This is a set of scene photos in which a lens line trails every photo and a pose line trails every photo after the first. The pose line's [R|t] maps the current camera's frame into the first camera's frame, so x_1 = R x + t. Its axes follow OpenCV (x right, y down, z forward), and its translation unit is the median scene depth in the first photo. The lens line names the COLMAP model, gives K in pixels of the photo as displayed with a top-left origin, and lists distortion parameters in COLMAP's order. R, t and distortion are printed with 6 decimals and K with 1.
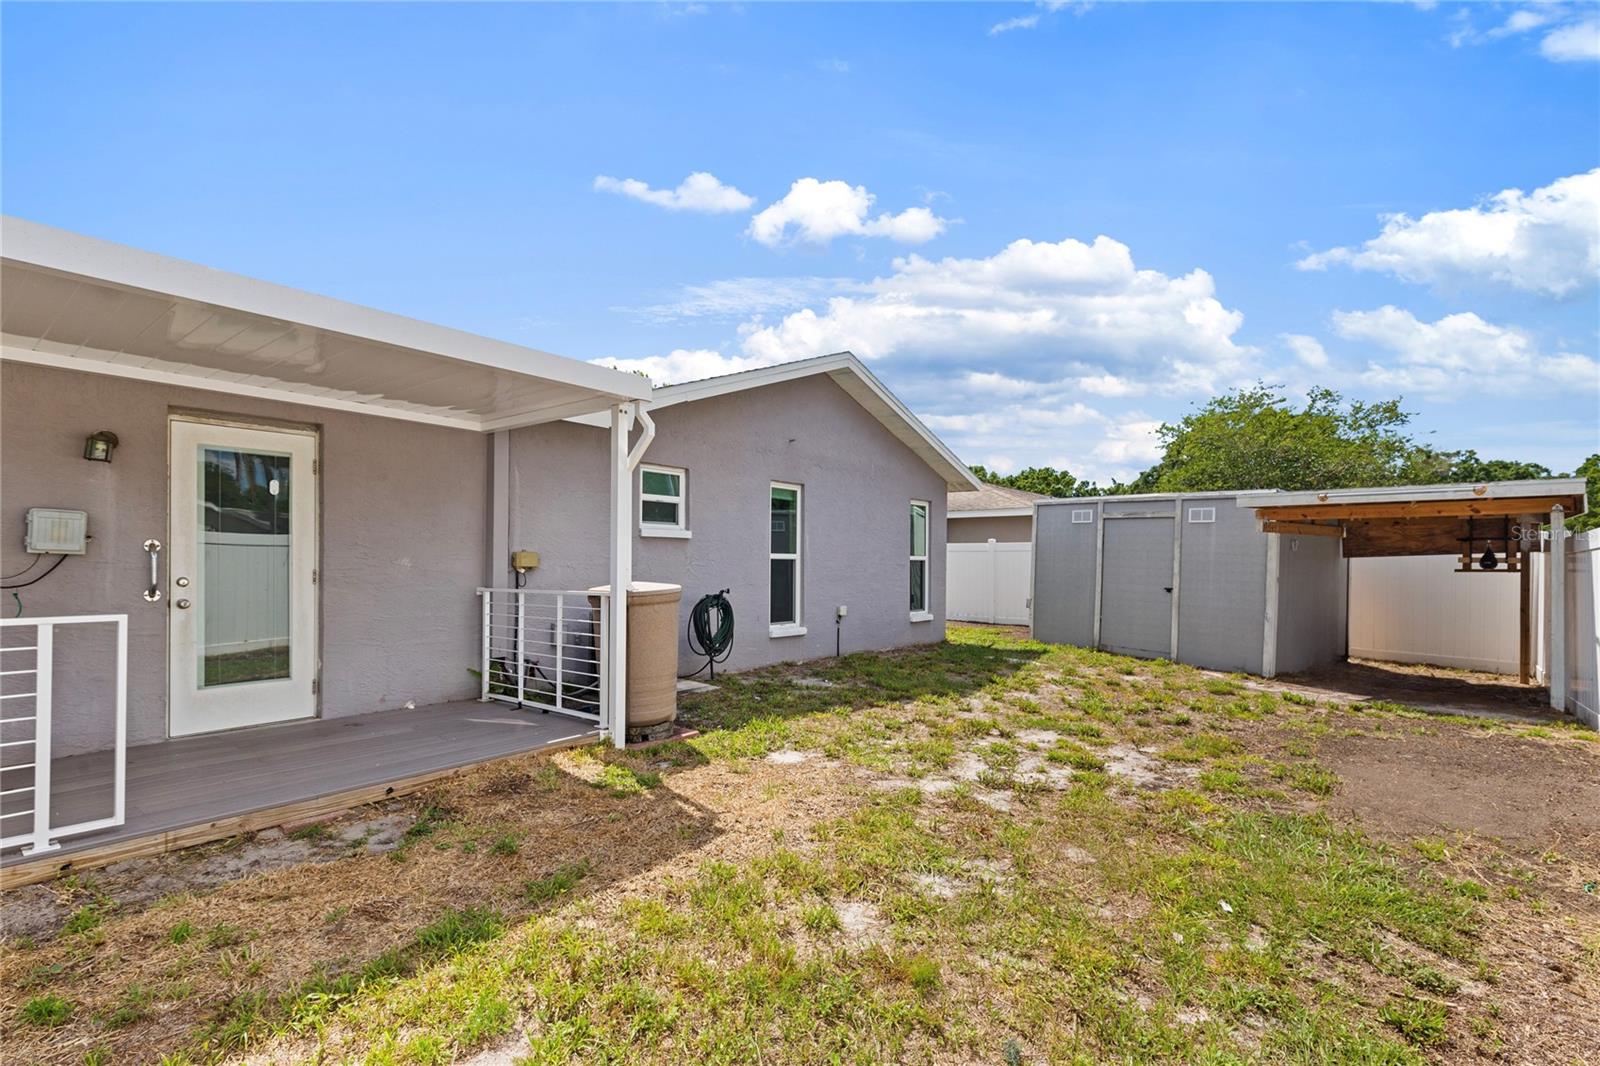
lens RADIAL K [[740.9, 0, 798.4], [0, 740.9, 552.3], [0, 0, 1]] dist [-0.000456, -0.000194]
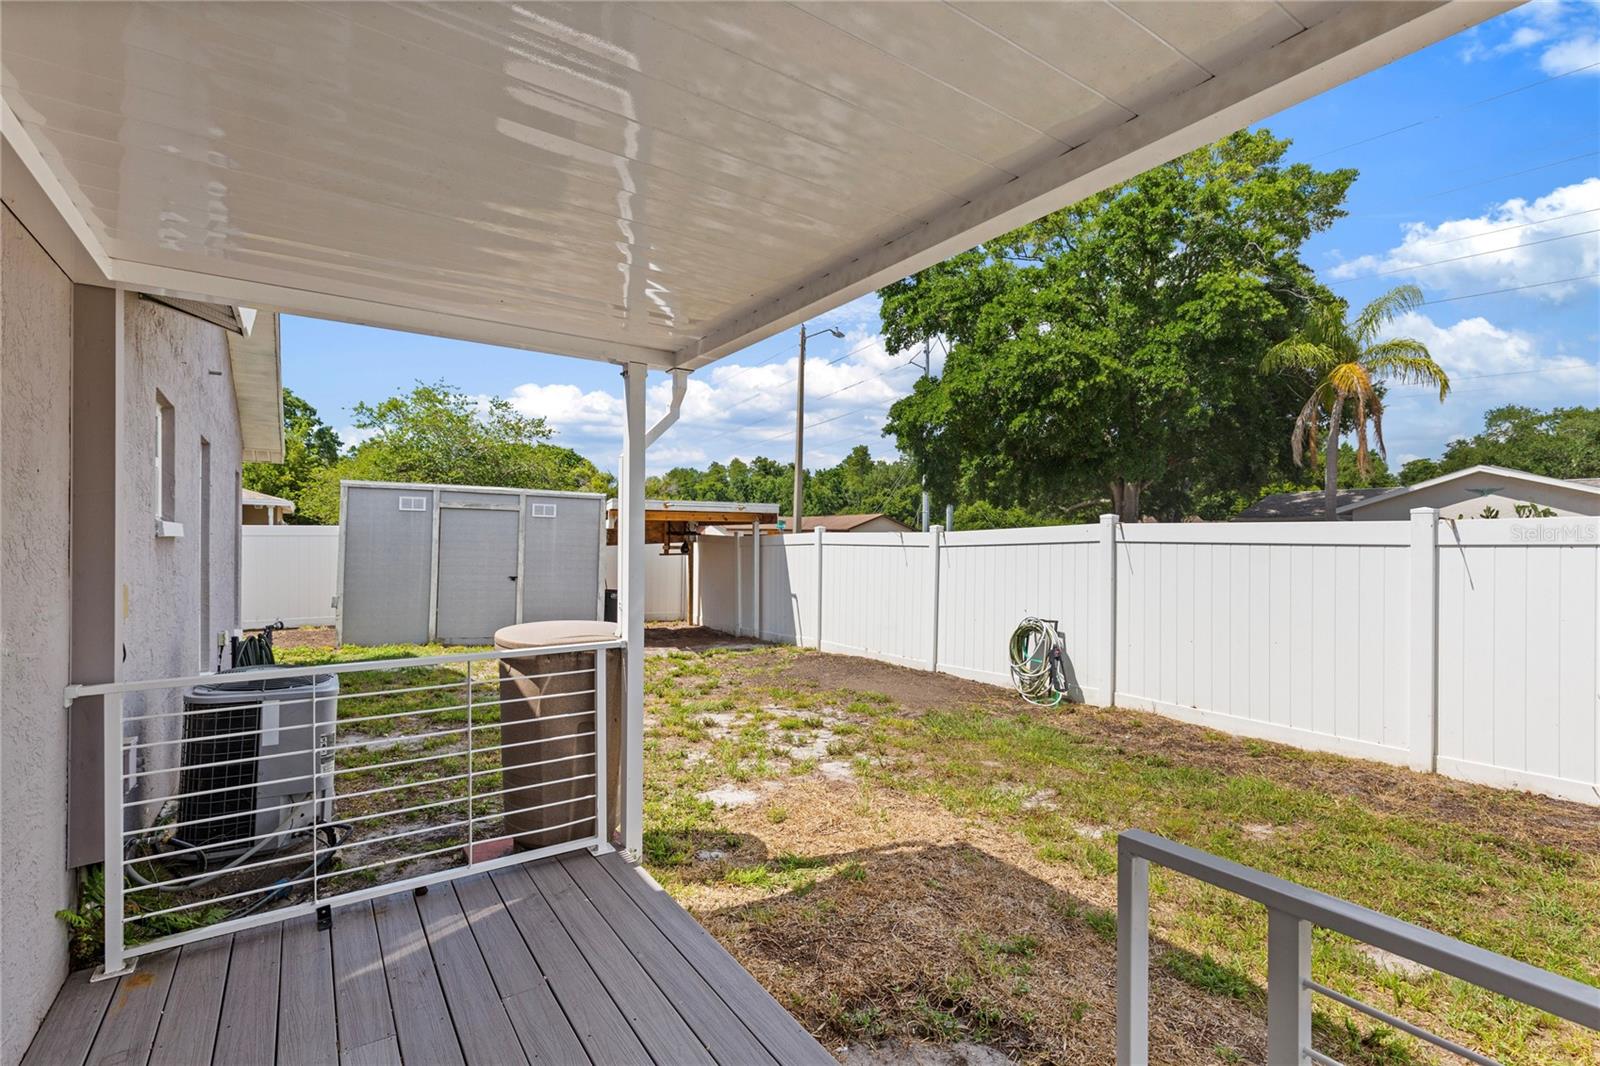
lens RADIAL K [[724.5, 0, 792.0], [0, 724.5, 537.5], [0, 0, 1]] dist [0.000673, -0.000033]
pose [[0.303739, -0.002276, 0.952752, -0.409554], [-0.014373, 0.999872, 0.006970, -0.023309], [-0.952647, -0.015811, 0.303668, 0.324785]]
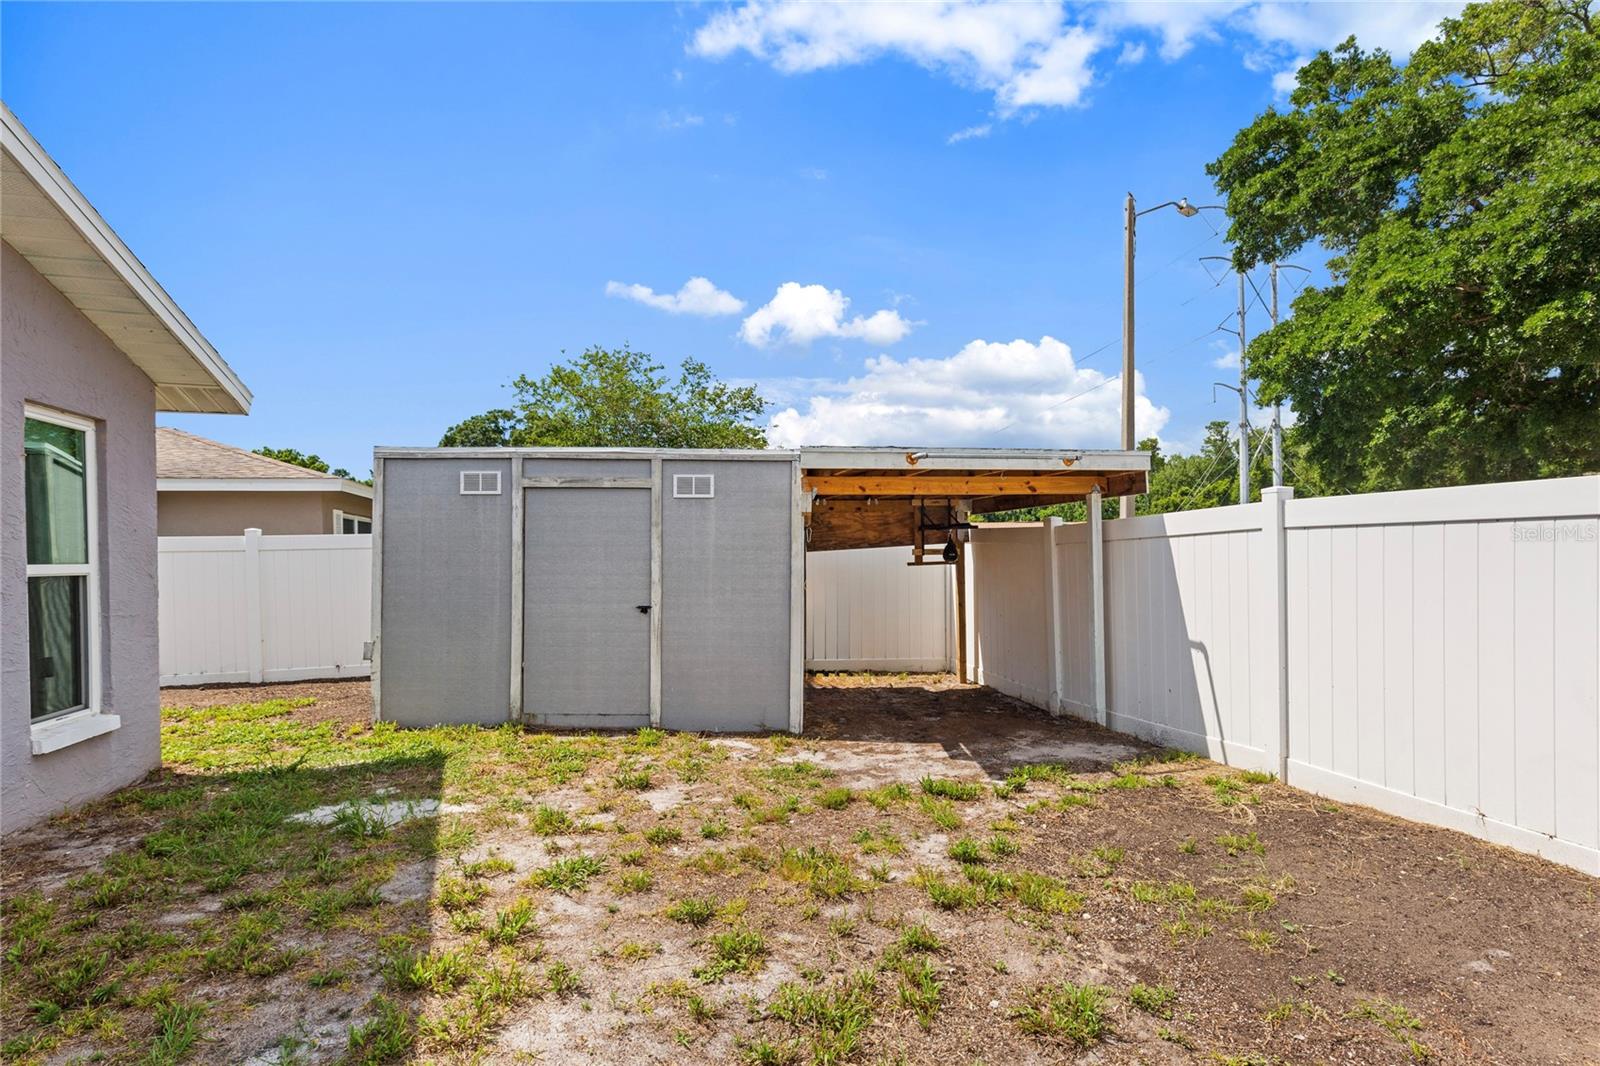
lens RADIAL K [[751.4, 0, 800.4], [0, 751.4, 556.6], [0, 0, 1]] dist [0.008543, 0.000034]
pose [[0.601295, -0.019216, 0.798796, 0.098971], [0.013813, 0.999811, 0.013654, 0.001679], [-0.798907, 0.002824, 0.601447, 0.580053]]
